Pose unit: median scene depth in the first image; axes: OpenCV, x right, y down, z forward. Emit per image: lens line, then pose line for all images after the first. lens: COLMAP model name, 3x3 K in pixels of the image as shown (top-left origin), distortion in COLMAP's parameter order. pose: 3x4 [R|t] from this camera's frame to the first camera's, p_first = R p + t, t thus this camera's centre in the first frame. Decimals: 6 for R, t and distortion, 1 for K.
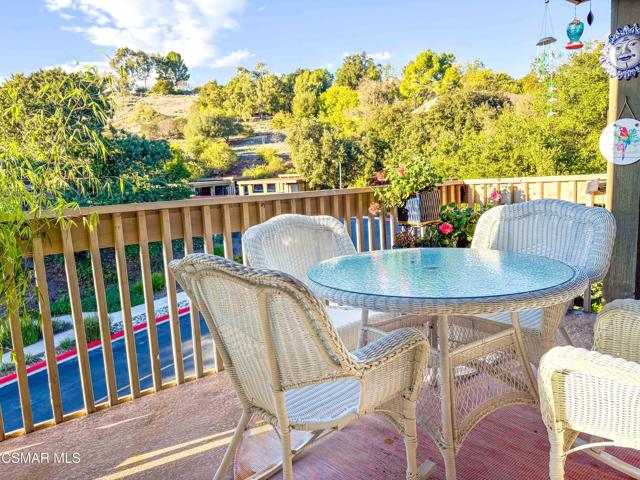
lens RADIAL K [[484.9, 0, 320.0], [0, 484.9, 240.0], [0, 0, 1]] dist [0.011848, 0.007431]
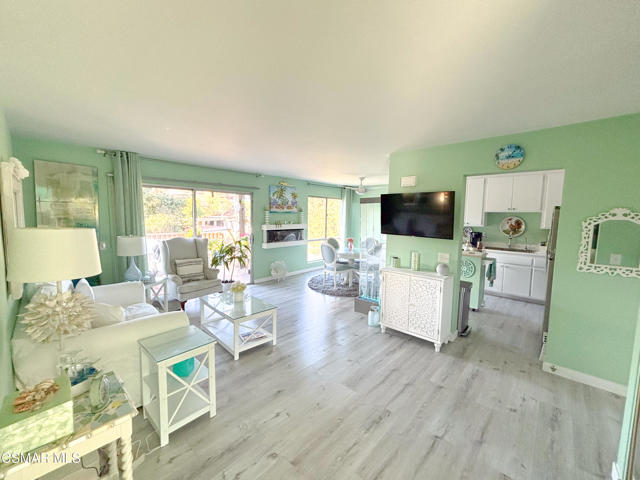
lens RADIAL K [[258.8, 0, 320.0], [0, 258.8, 240.0], [0, 0, 1]] dist [0.000827, -0.000111]
pose [[0.987614, 0.045131, 0.150271, 0.193472], [-0.037799, 0.997968, -0.051302, 0.005625], [-0.152281, 0.044987, 0.987313, -0.306588]]
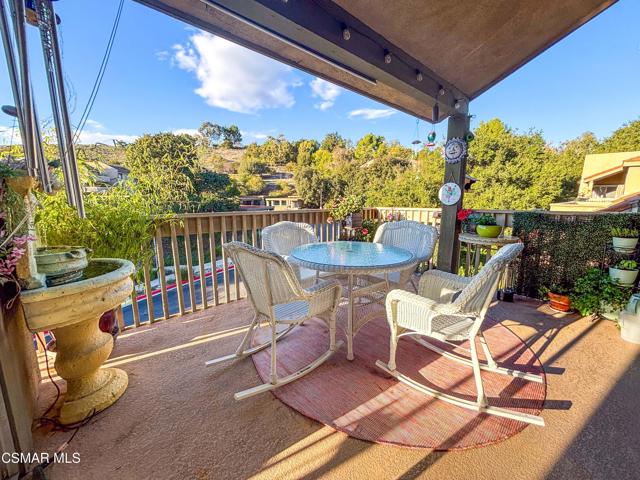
lens RADIAL K [[258.8, 0, 320.0], [0, 258.8, 240.0], [0, 0, 1]] dist [0.000827, -0.000111]
pose [[0.998077, 0.044328, 0.043321, 0.006380], [-0.045623, 0.998527, 0.029375, -0.002648], [-0.041955, -0.031295, 0.998629, -0.014815]]
